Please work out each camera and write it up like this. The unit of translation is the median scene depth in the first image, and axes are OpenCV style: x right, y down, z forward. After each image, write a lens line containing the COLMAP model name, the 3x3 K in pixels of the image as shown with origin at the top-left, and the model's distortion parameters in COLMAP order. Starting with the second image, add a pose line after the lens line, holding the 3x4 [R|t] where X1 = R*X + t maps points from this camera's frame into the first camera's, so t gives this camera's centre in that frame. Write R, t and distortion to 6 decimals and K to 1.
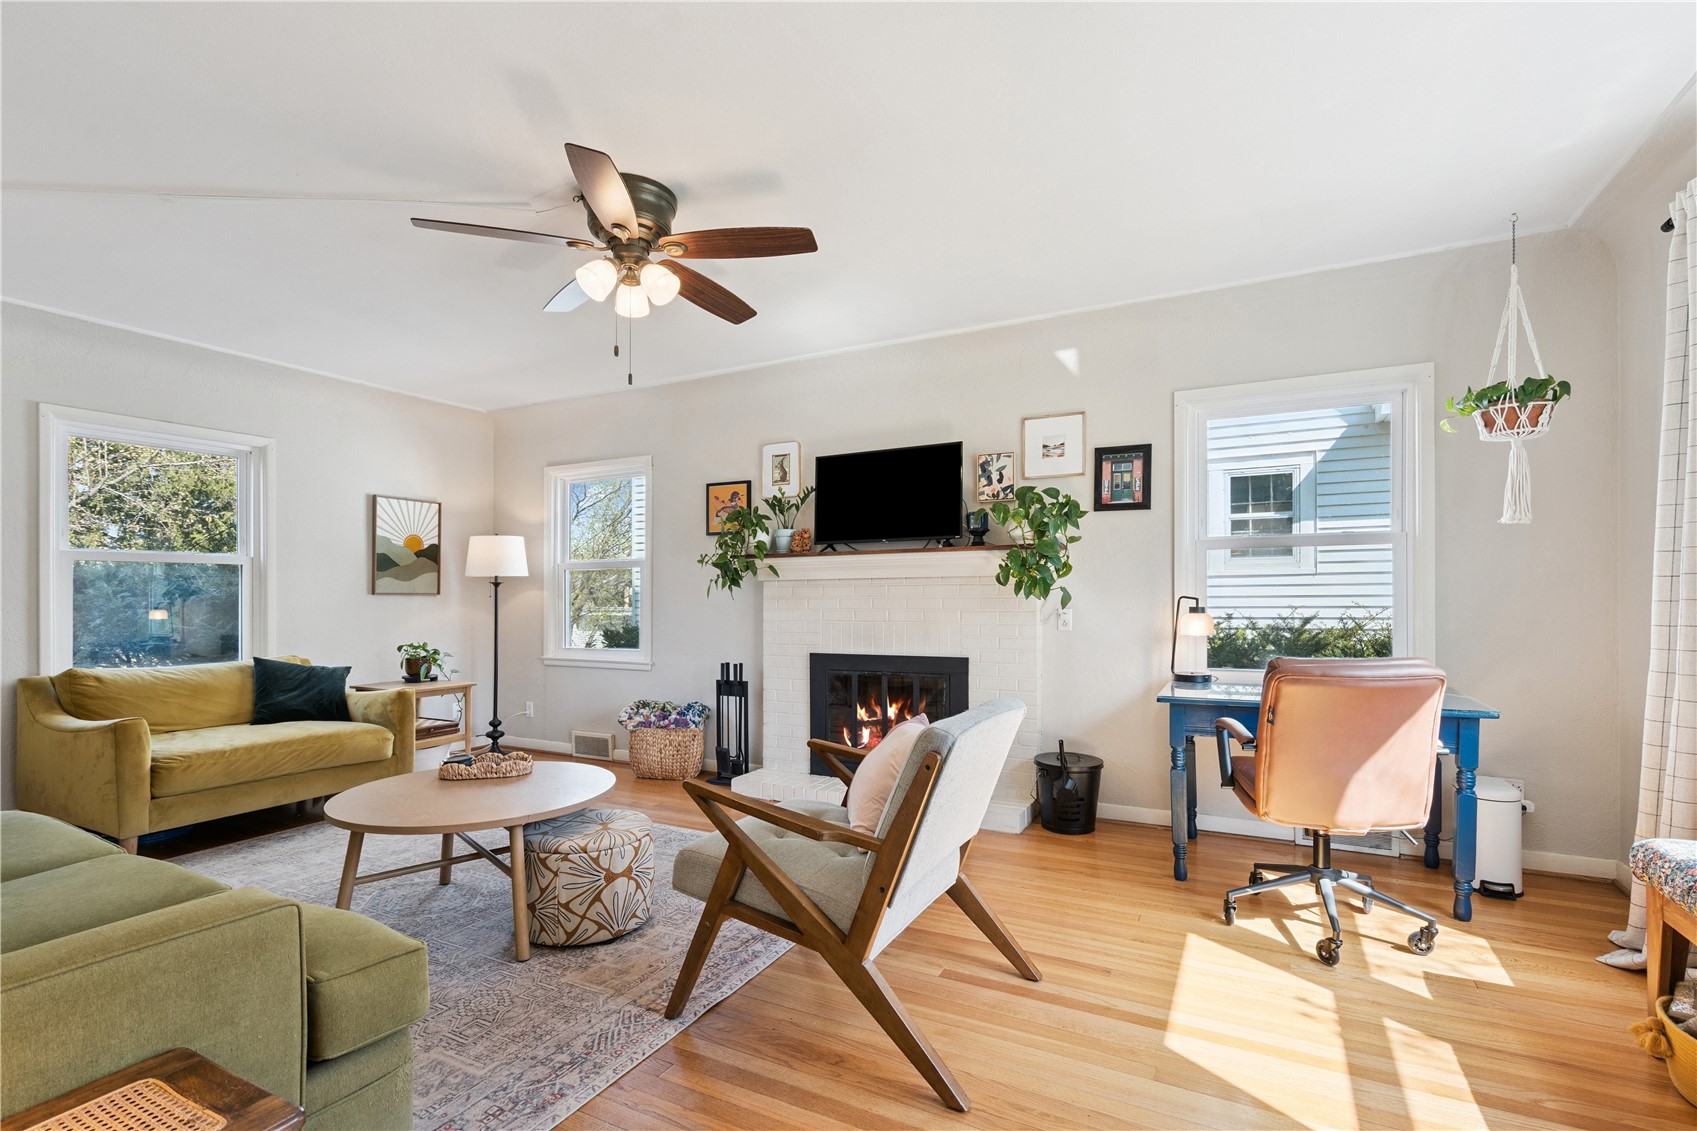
lens RADIAL K [[772.0, 0, 854.4], [0, 772.0, 582.0], [0, 0, 1]] dist [-0.002978, -0.000191]
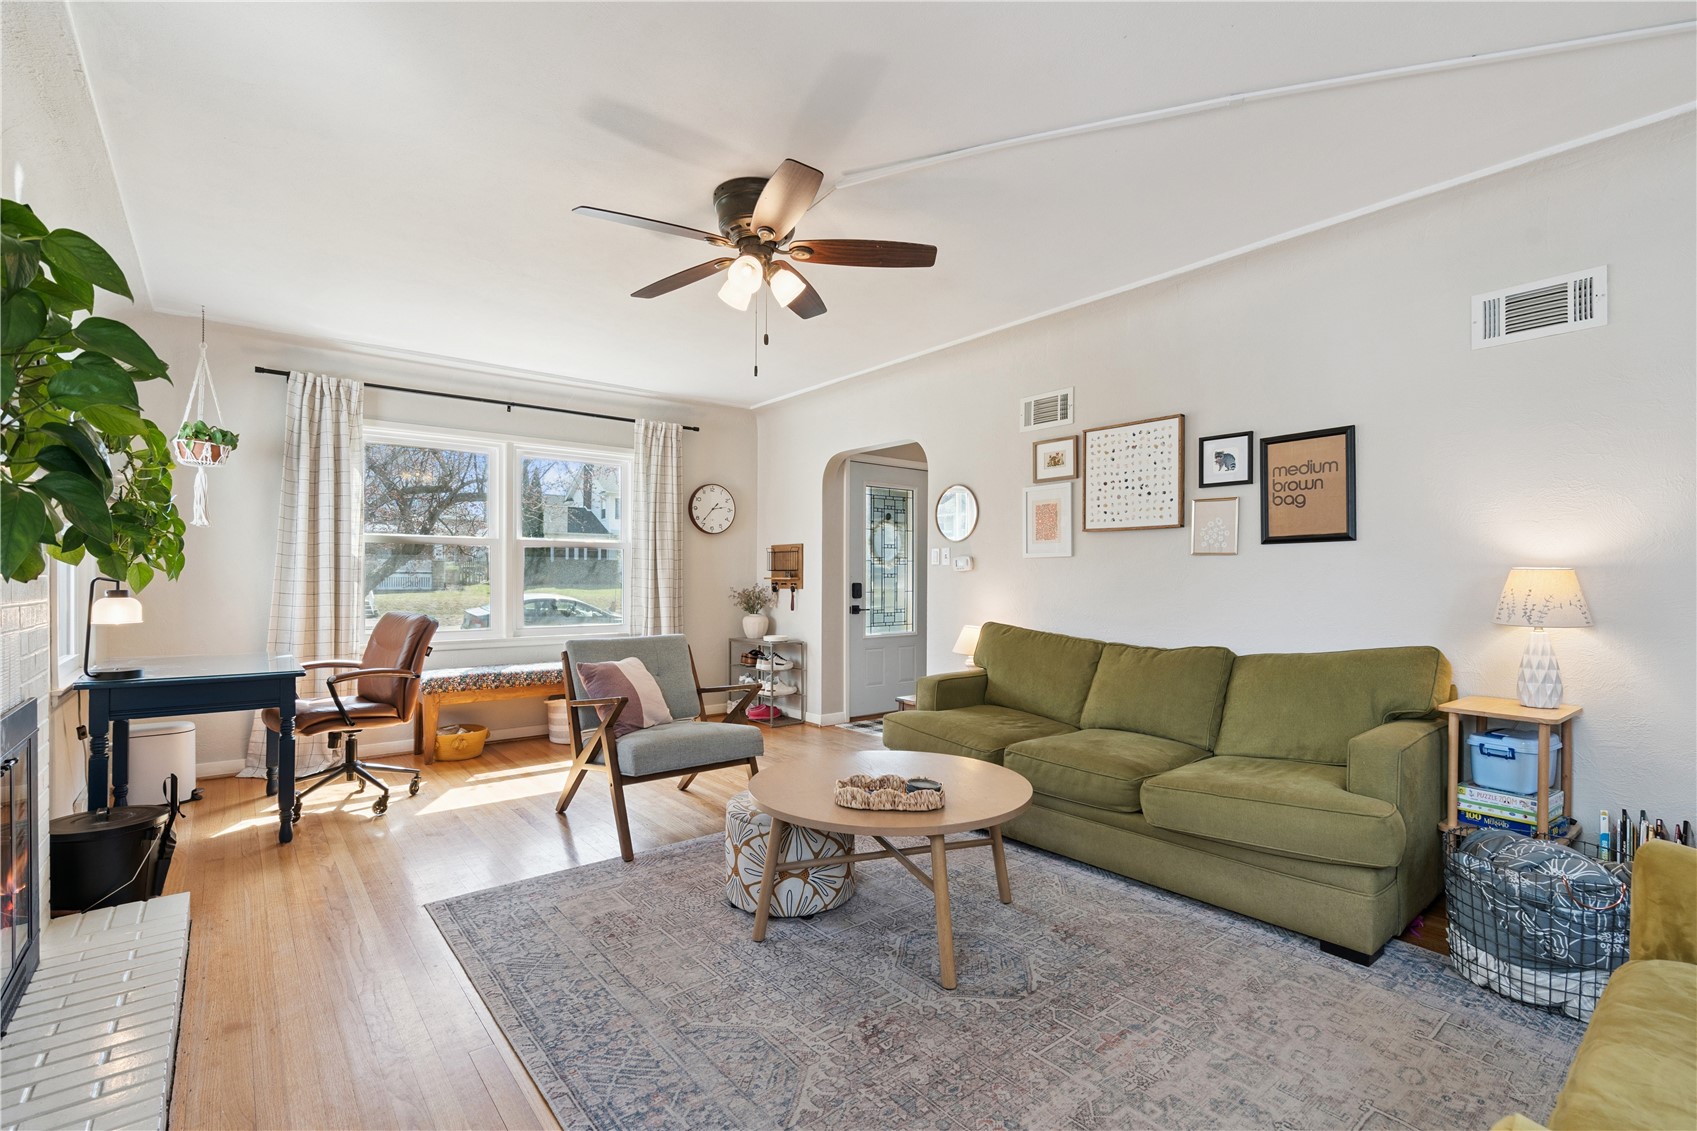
lens RADIAL K [[766.9, 0, 842.8], [0, 766.9, 572.9], [0, 0, 1]] dist [-0.000991, 0.000489]
pose [[-0.915161, 0.006262, 0.403040, -0.534243], [-0.005185, 0.999614, -0.027304, 0.027848], [-0.403056, -0.027078, -0.914775, 1.239682]]
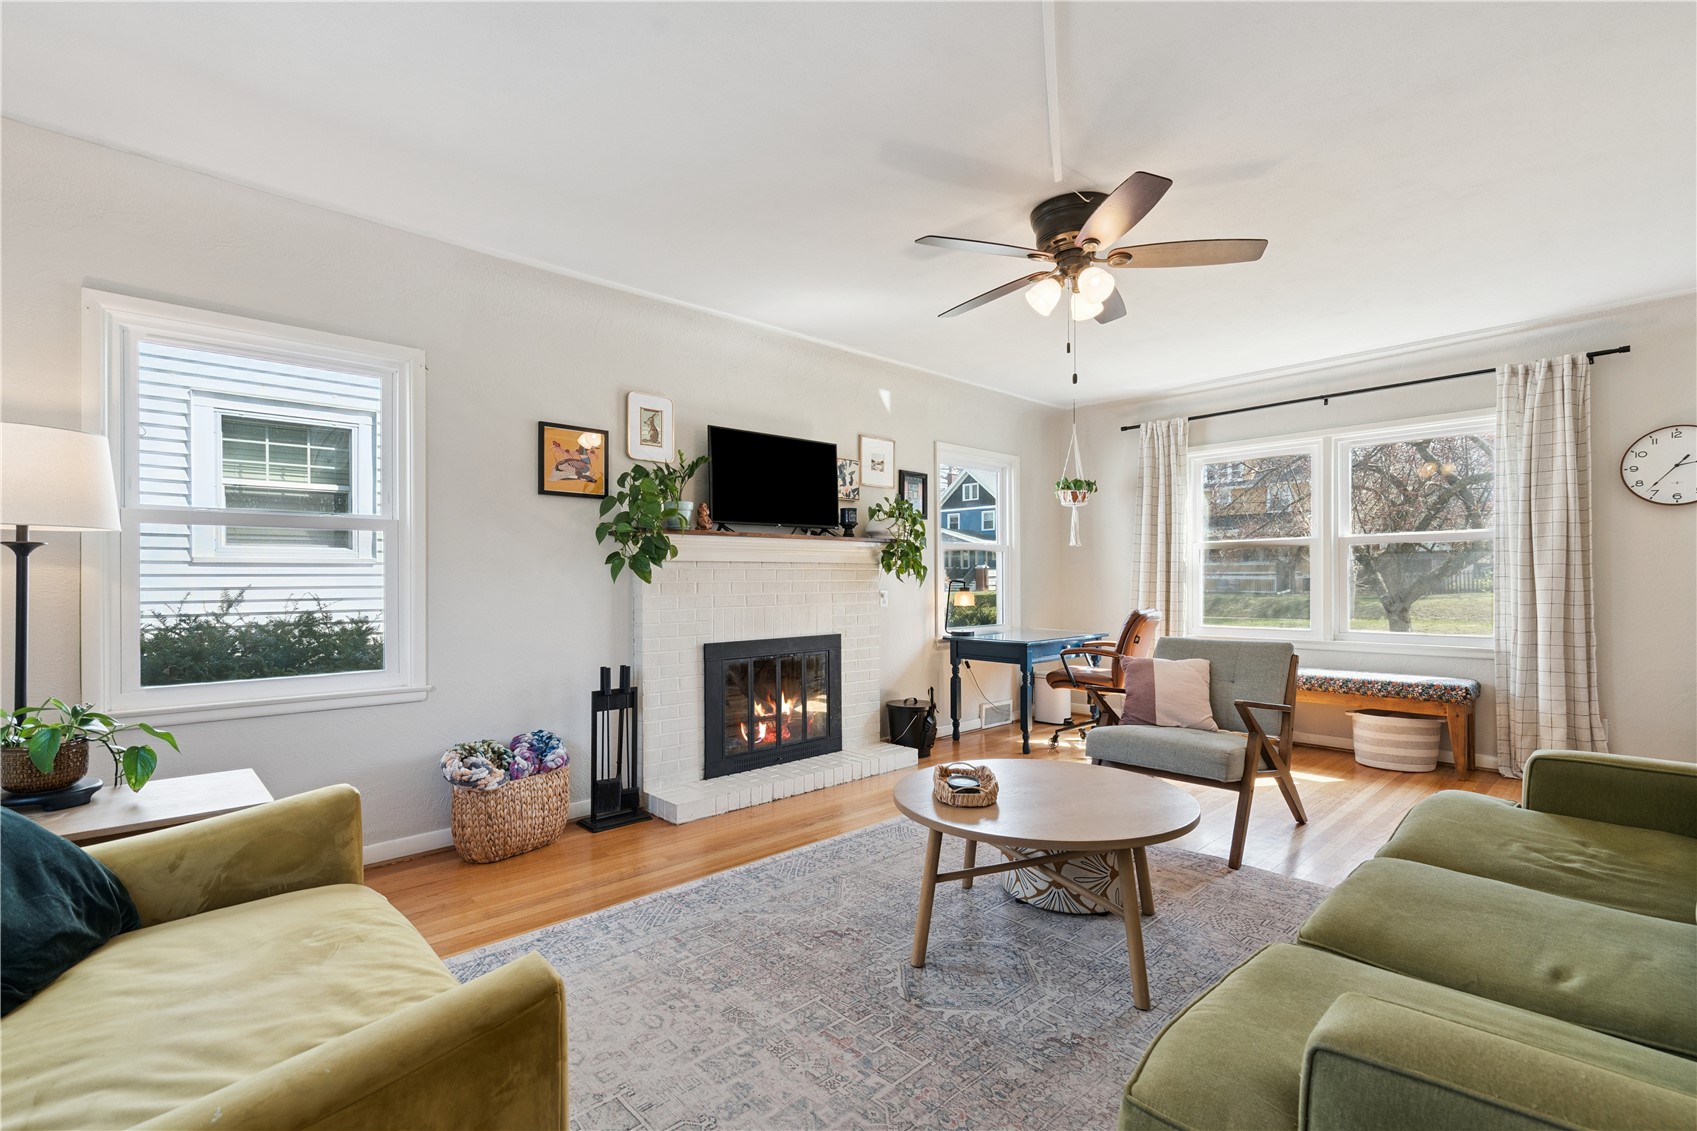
lens RADIAL K [[766.9, 0, 842.8], [0, 766.9, 572.9], [0, 0, 1]] dist [-0.000991, 0.000489]
pose [[0.341149, 0.013897, 0.939906, -0.921426], [-0.014345, 0.999851, -0.009576, 0.018226], [-0.939900, -0.010216, 0.341298, 0.605317]]
